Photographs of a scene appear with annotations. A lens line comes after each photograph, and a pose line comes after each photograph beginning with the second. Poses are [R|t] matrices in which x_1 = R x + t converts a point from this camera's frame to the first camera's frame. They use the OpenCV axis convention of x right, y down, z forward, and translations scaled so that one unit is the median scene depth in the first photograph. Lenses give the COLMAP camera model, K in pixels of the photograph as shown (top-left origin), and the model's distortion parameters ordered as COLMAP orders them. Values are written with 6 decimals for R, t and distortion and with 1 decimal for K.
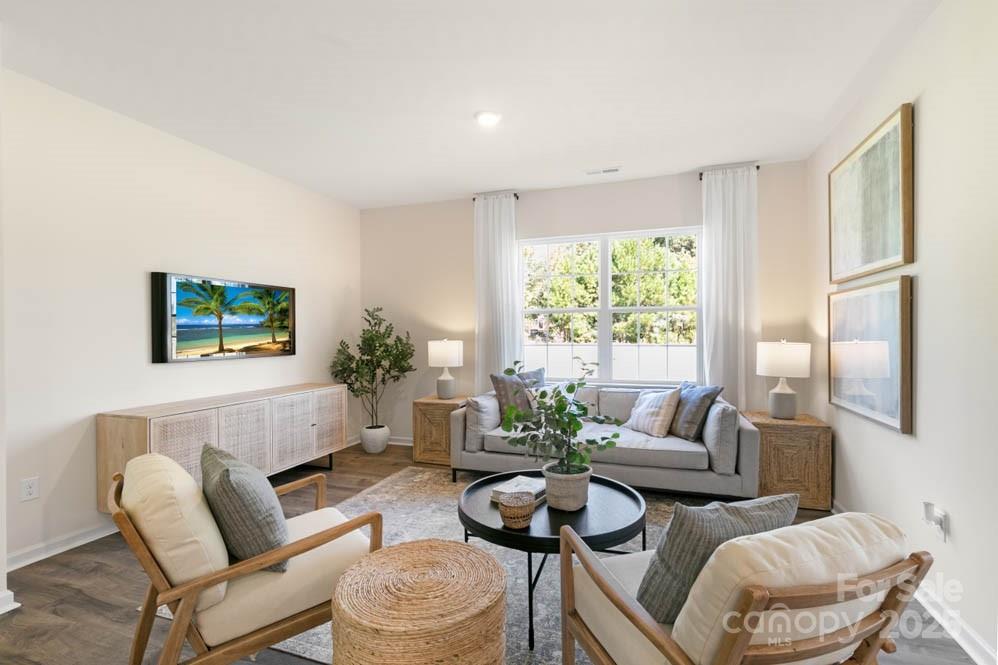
lens RADIAL K [[455.7, 0, 500.4], [0, 455.7, 335.9], [0, 0, 1]] dist [0.000077, -0.000143]
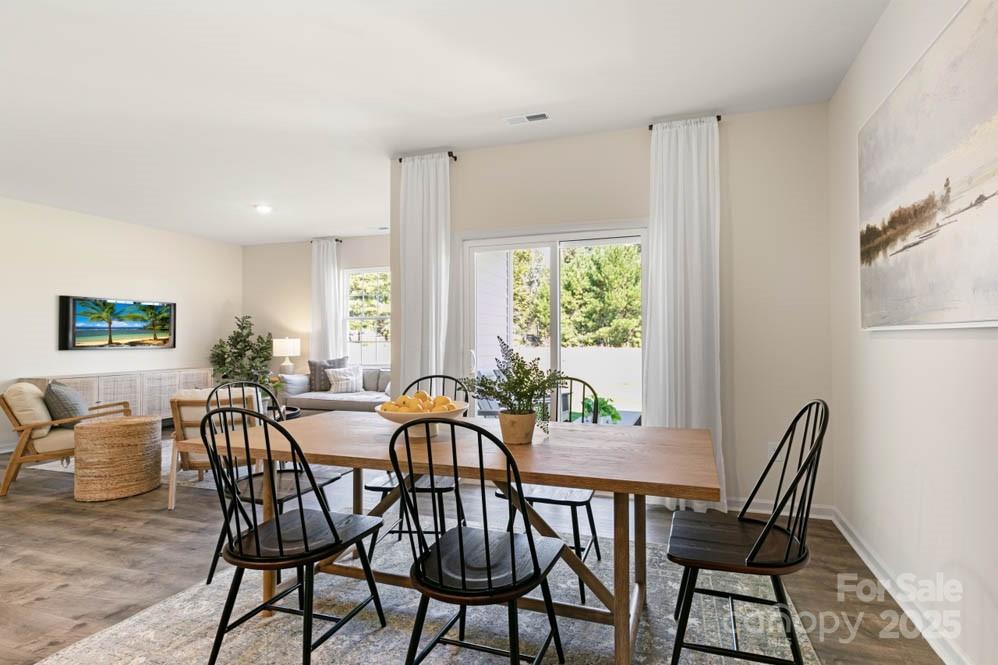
lens RADIAL K [[471.4, 0, 547.4], [0, 471.4, 329.9], [0, 0, 1]] dist [0.001538, 0.000087]
pose [[0.998999, 0.000534, 0.044735, 0.730572], [0.000575, 0.999693, -0.024761, 0.022615], [-0.044735, 0.024761, 0.998692, -0.622738]]
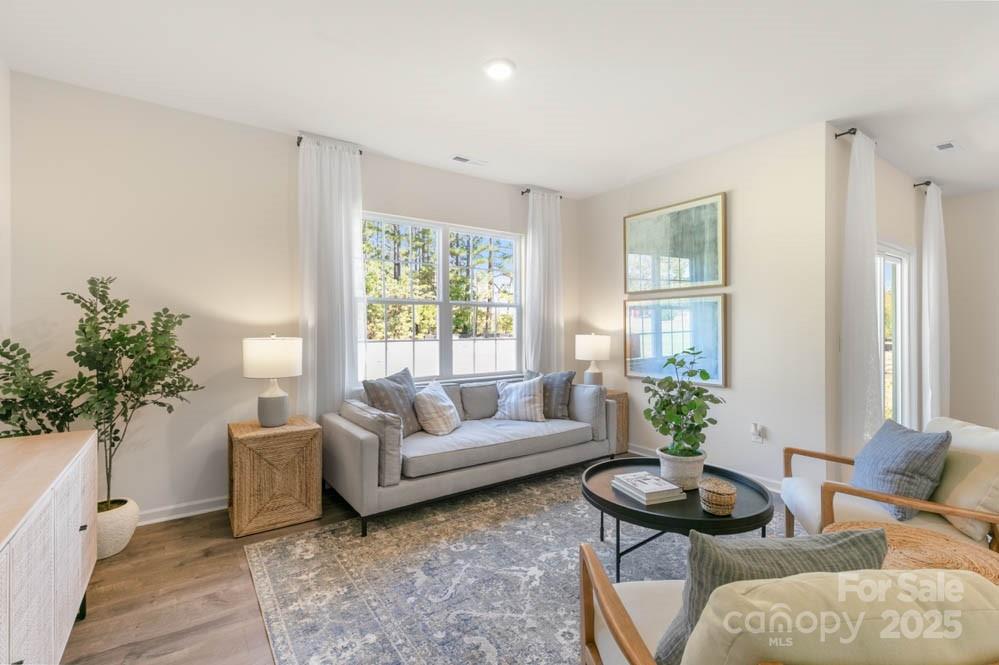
lens RADIAL K [[450.3, 0, 505.3], [0, 450.3, 327.0], [0, 0, 1]] dist [-0.000037, -0.000155]
pose [[0.574713, 0.006063, 0.818332, -0.520485], [0.004565, 0.999933, -0.010614, 0.004044], [-0.818342, 0.009836, 0.574647, 0.391597]]
